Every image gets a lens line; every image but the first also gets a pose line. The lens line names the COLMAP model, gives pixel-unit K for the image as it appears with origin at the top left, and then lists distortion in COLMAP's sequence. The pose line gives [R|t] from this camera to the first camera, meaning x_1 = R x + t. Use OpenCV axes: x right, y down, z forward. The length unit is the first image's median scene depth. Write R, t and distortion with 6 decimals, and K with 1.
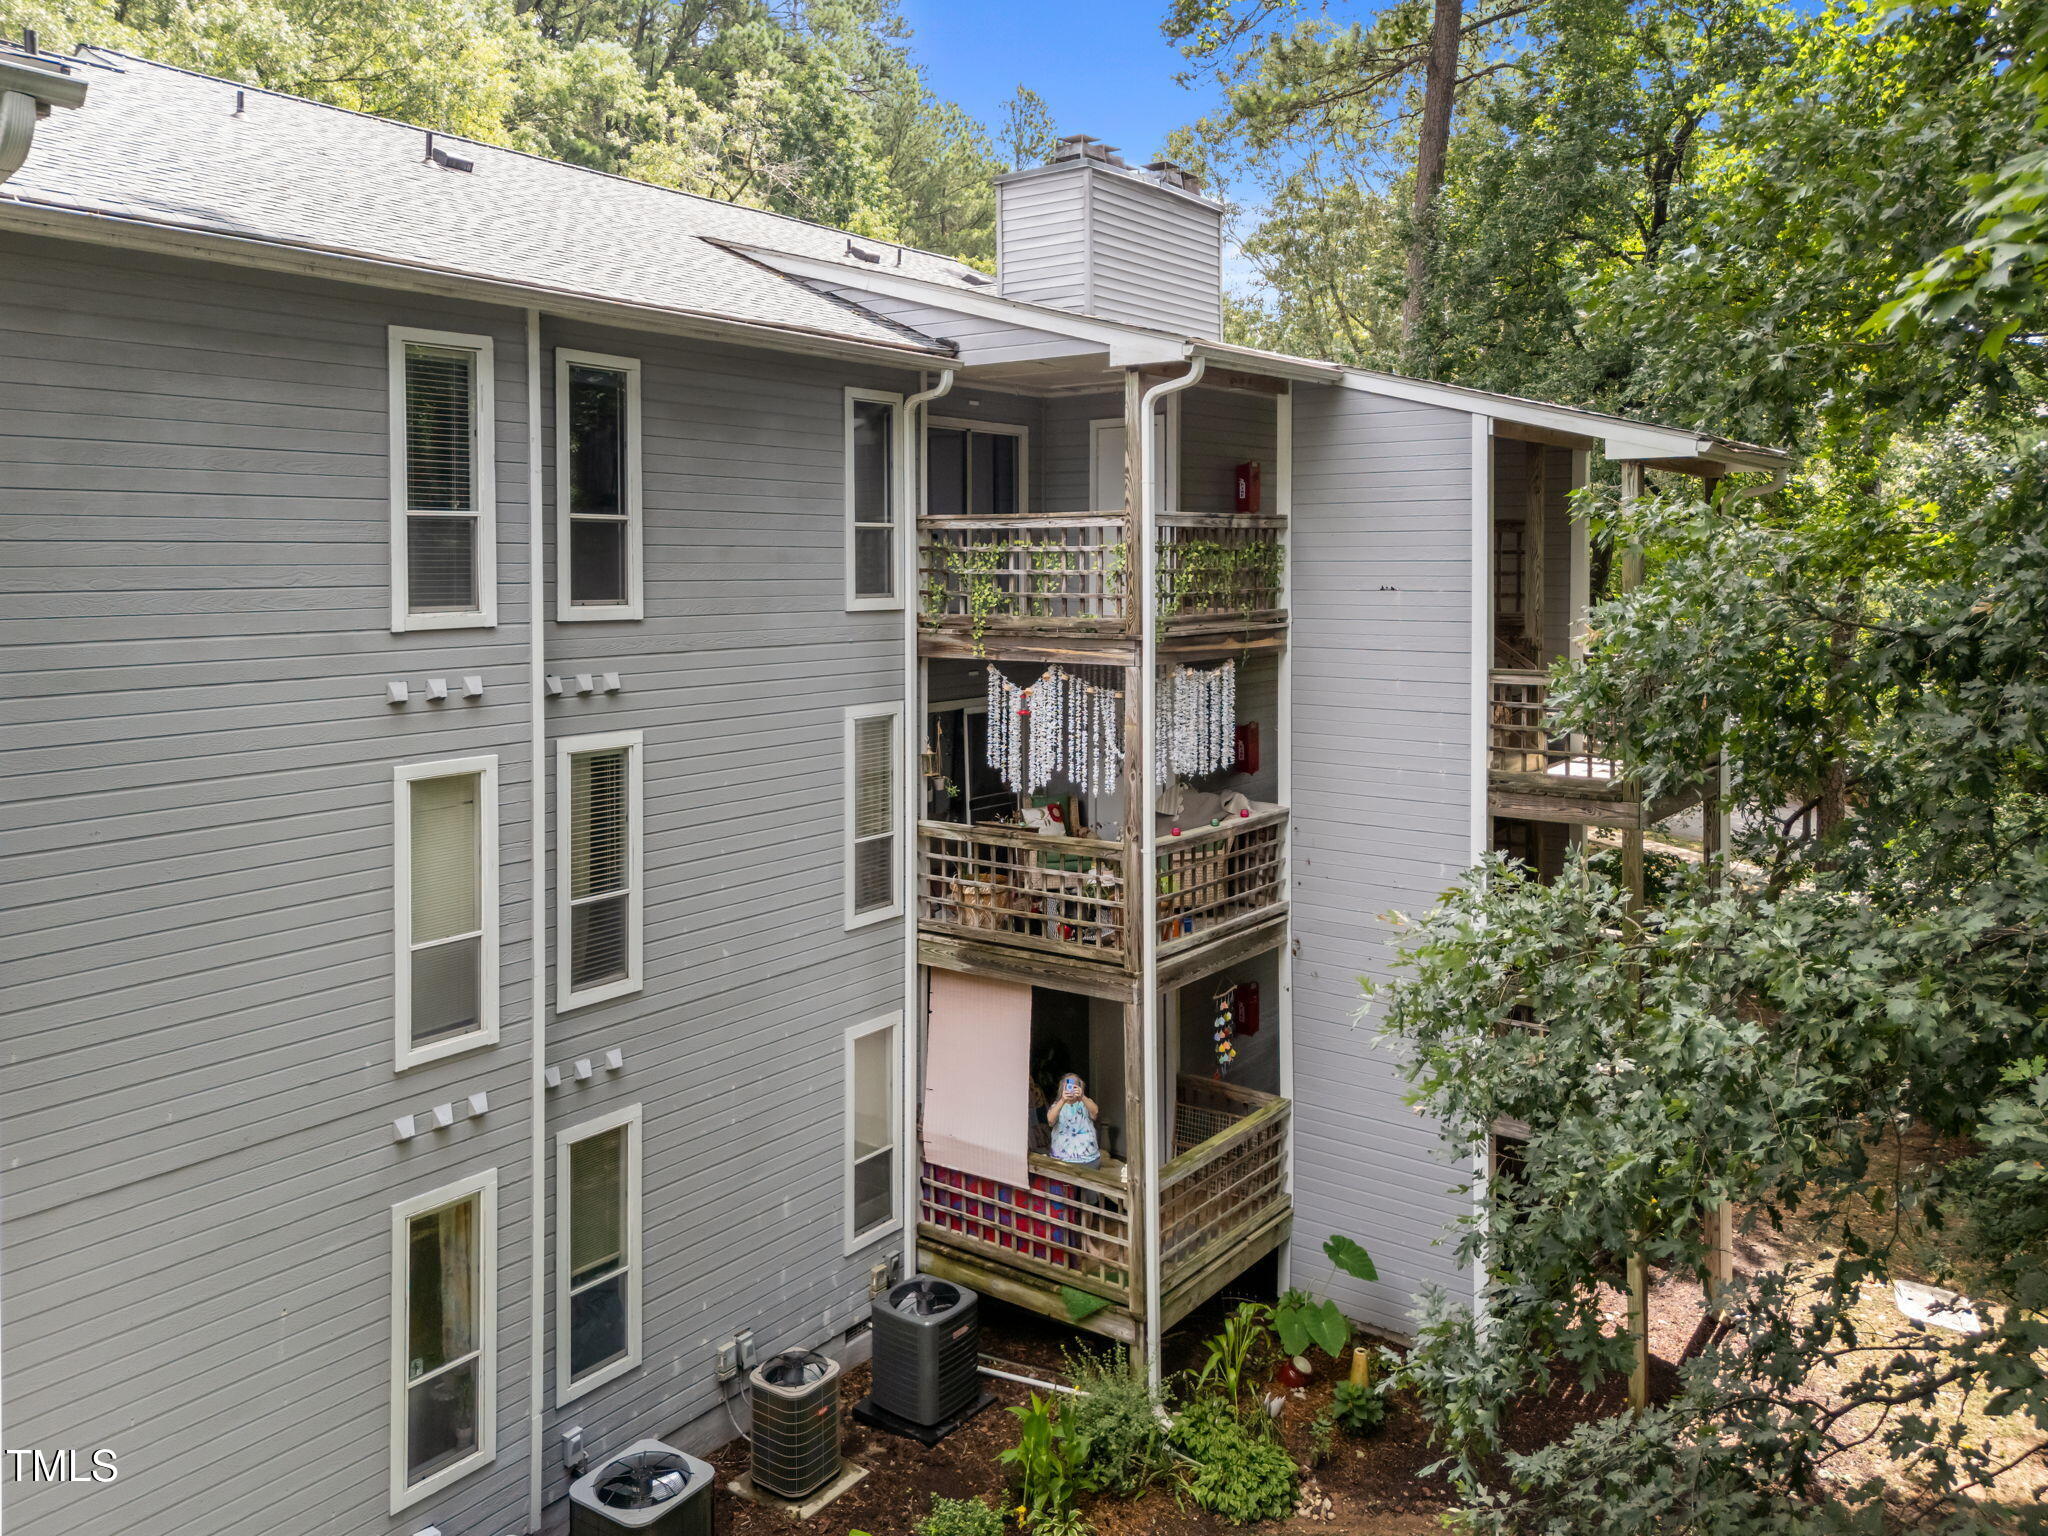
lens RADIAL K [[1535.7, 0, 1050.6], [0, 1535.7, 590.2], [0, 0, 1]] dist [0.190622, -0.350608]
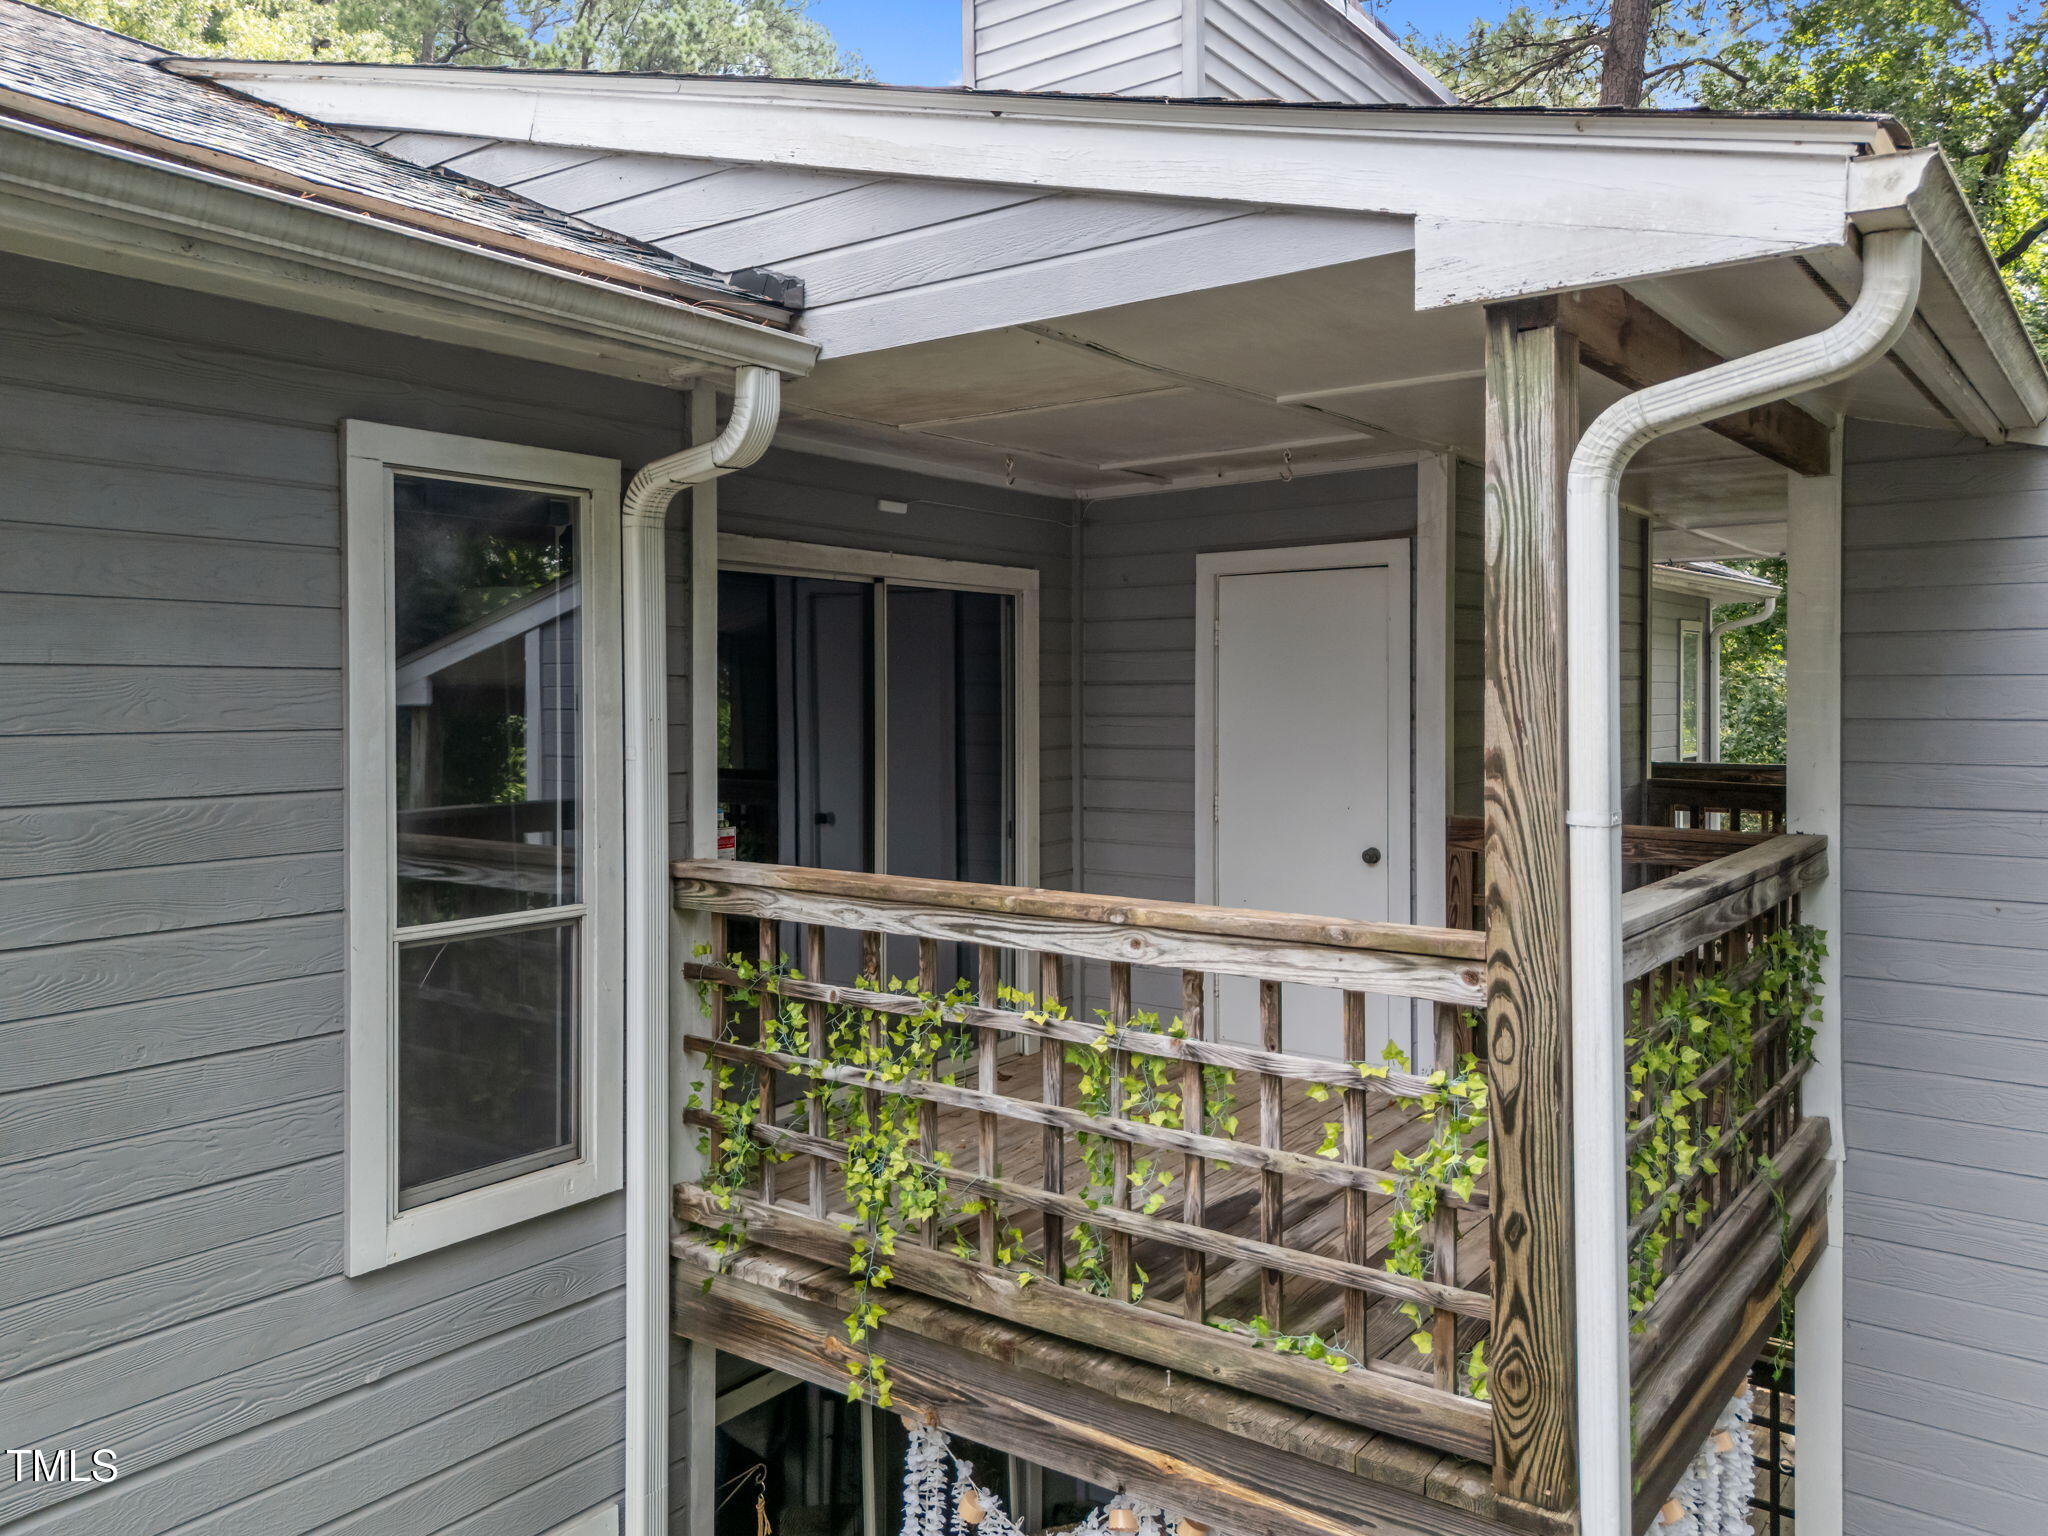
lens RADIAL K [[1580.6, 0, 1027.2], [0, 1580.6, 691.7], [0, 0, 1]] dist [0.042816, -0.003962]
pose [[0.999872, 0.001146, -0.015966, -0.013519], [-0.001574, 0.999638, -0.026864, -0.074748], [0.015929, 0.026886, 0.999512, 0.696038]]
